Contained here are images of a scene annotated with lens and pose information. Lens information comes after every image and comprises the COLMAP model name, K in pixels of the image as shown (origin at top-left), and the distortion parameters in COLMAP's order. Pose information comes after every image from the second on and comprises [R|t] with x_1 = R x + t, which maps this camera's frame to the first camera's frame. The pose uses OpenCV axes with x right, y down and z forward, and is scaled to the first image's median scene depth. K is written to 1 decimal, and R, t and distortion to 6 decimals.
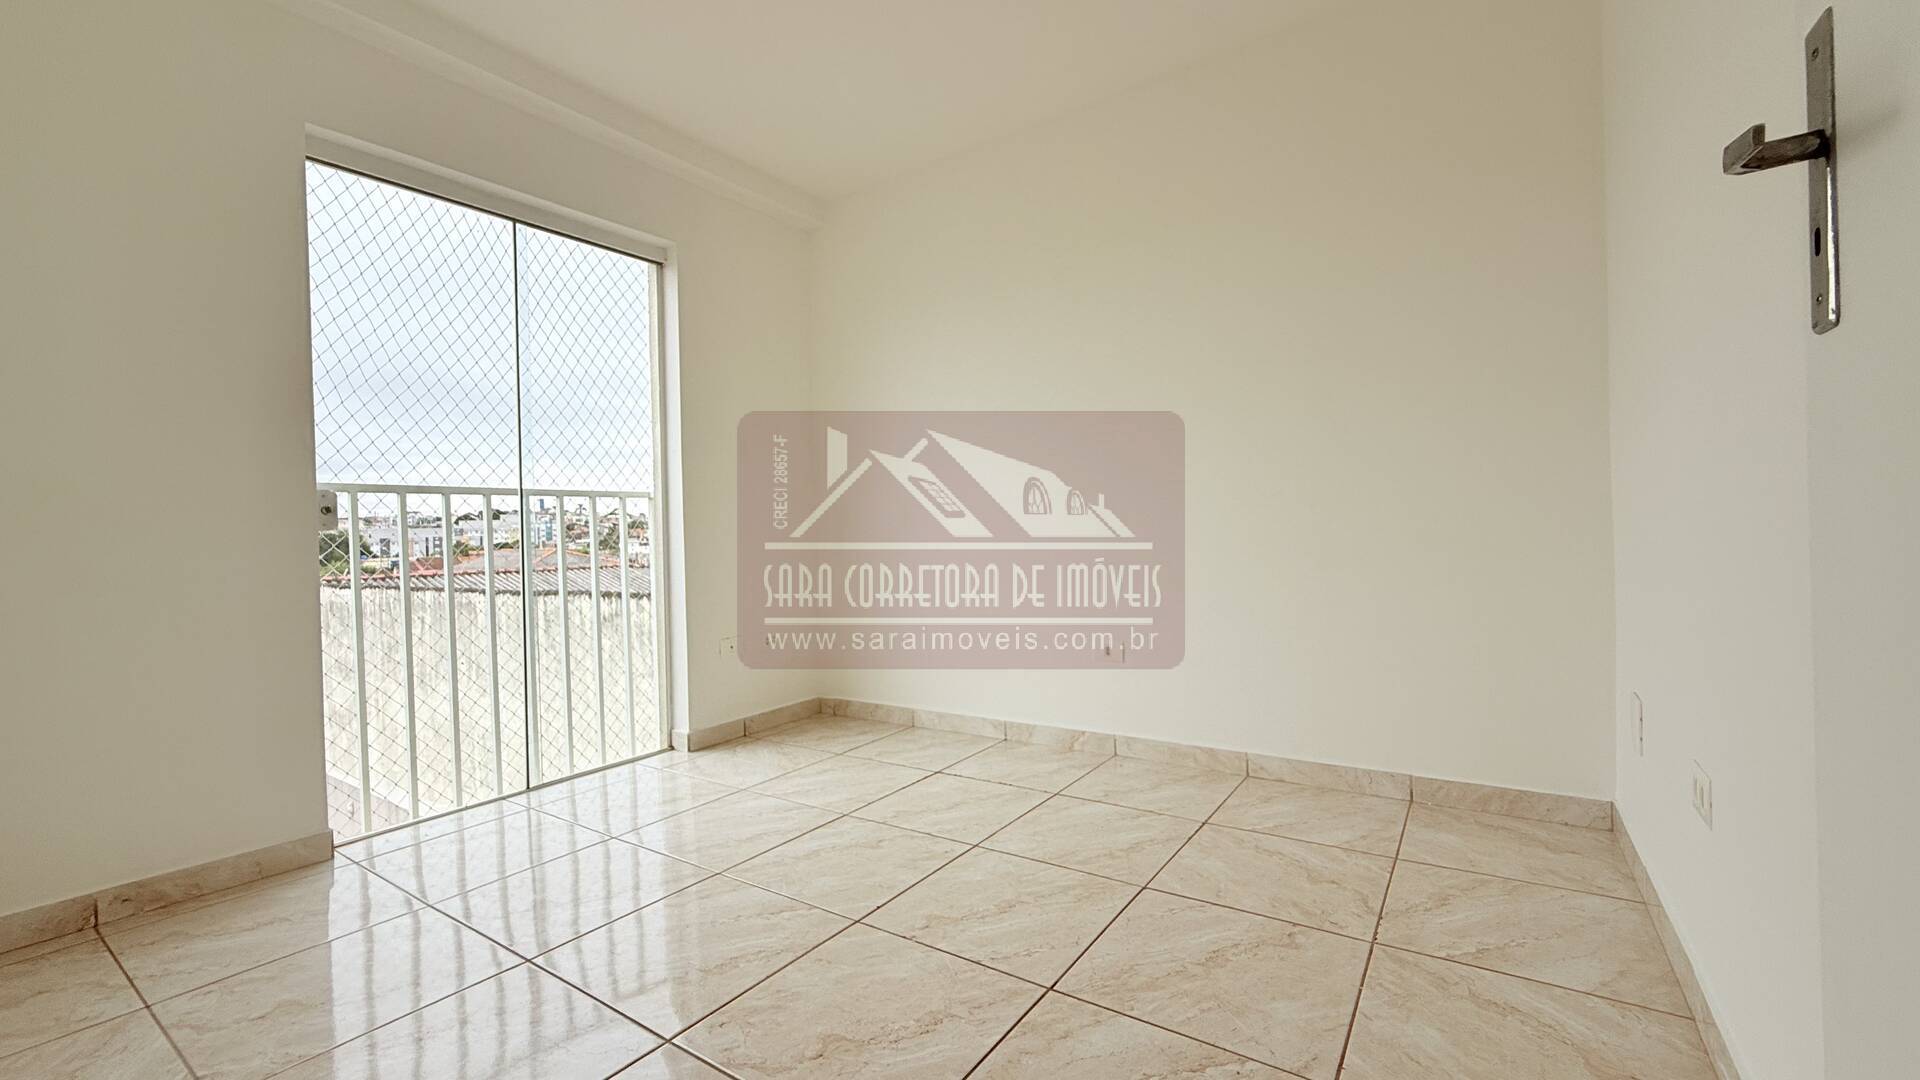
lens RADIAL K [[772.0, 0, 953.5], [0, 772.0, 538.3], [0, 0, 1]] dist [-0.000709, -0.000081]
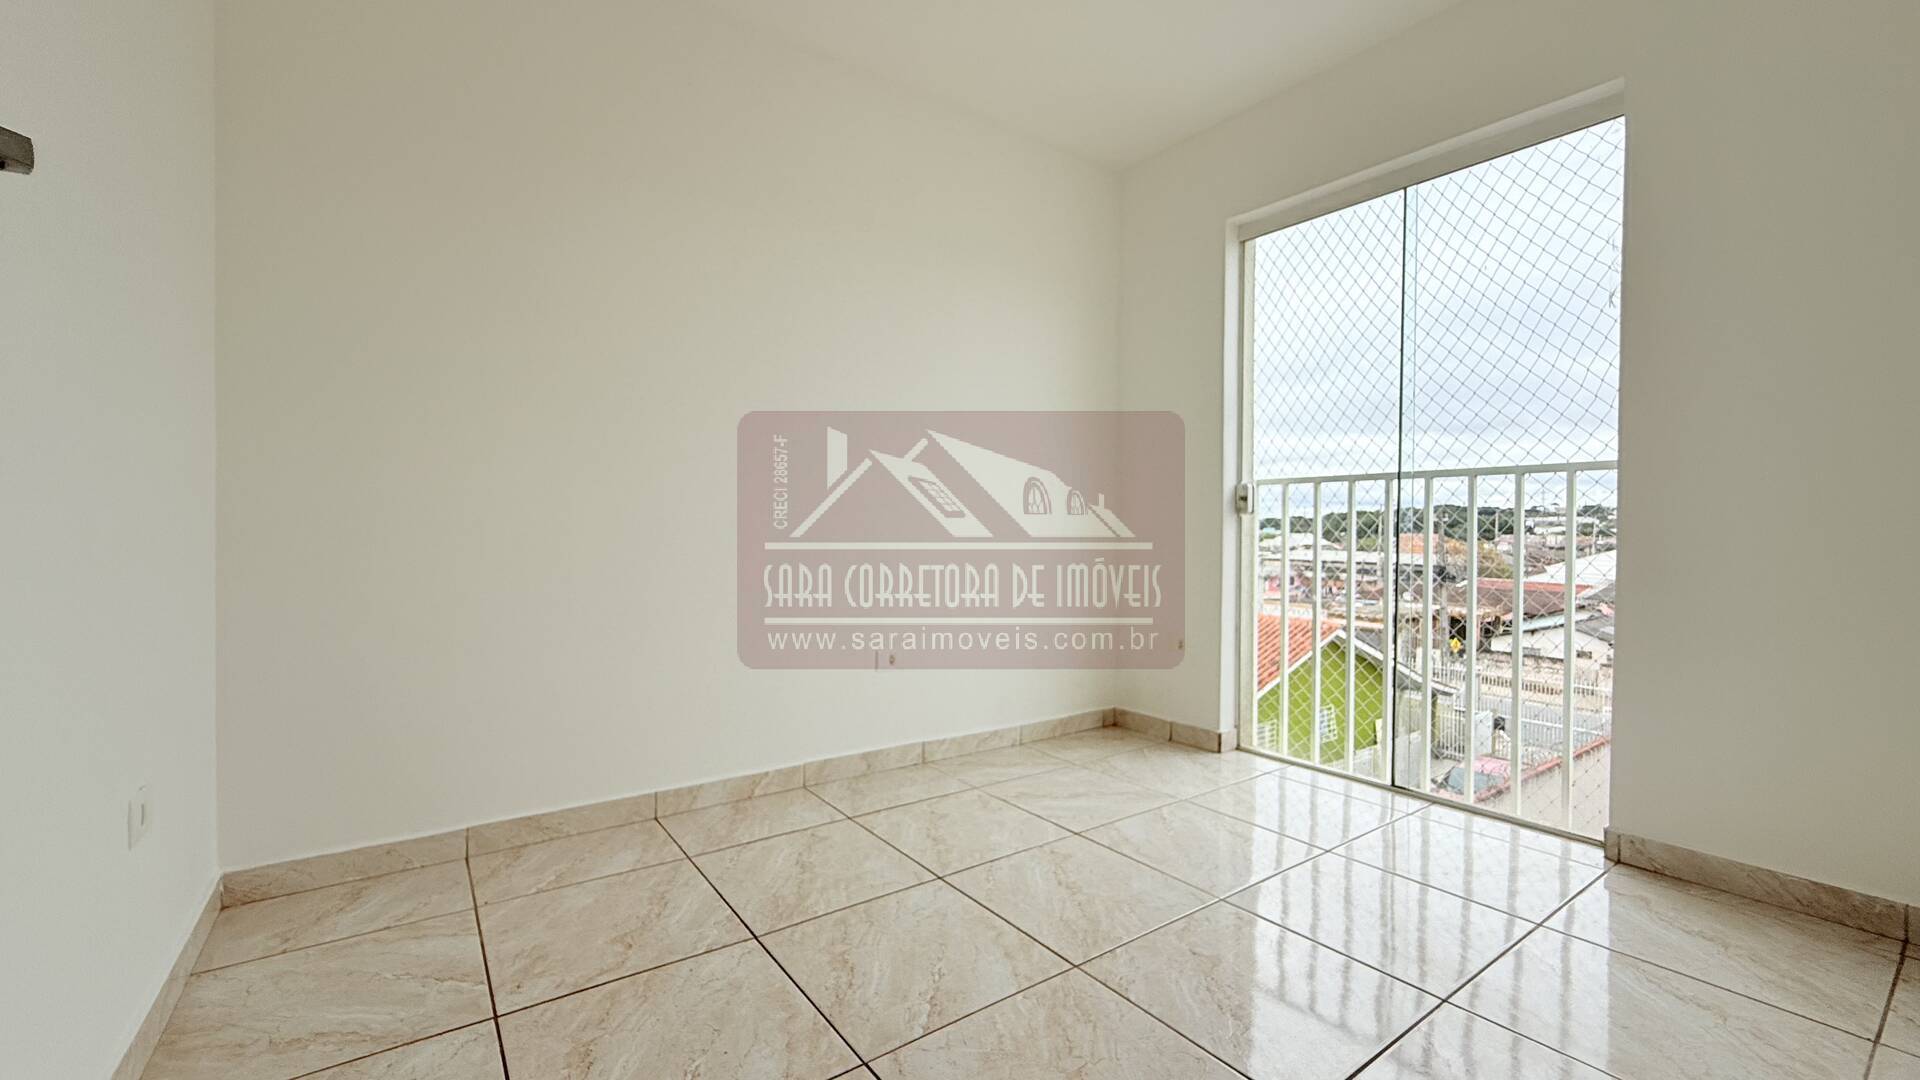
lens RADIAL K [[772.0, 0, 953.5], [0, 772.0, 538.3], [0, 0, 1]] dist [-0.000709, -0.000081]
pose [[-0.332105, 0.045840, -0.942128, 0.616155], [-0.007252, 0.998665, 0.051147, -0.031832], [0.943214, 0.023818, -0.331329, 0.937609]]
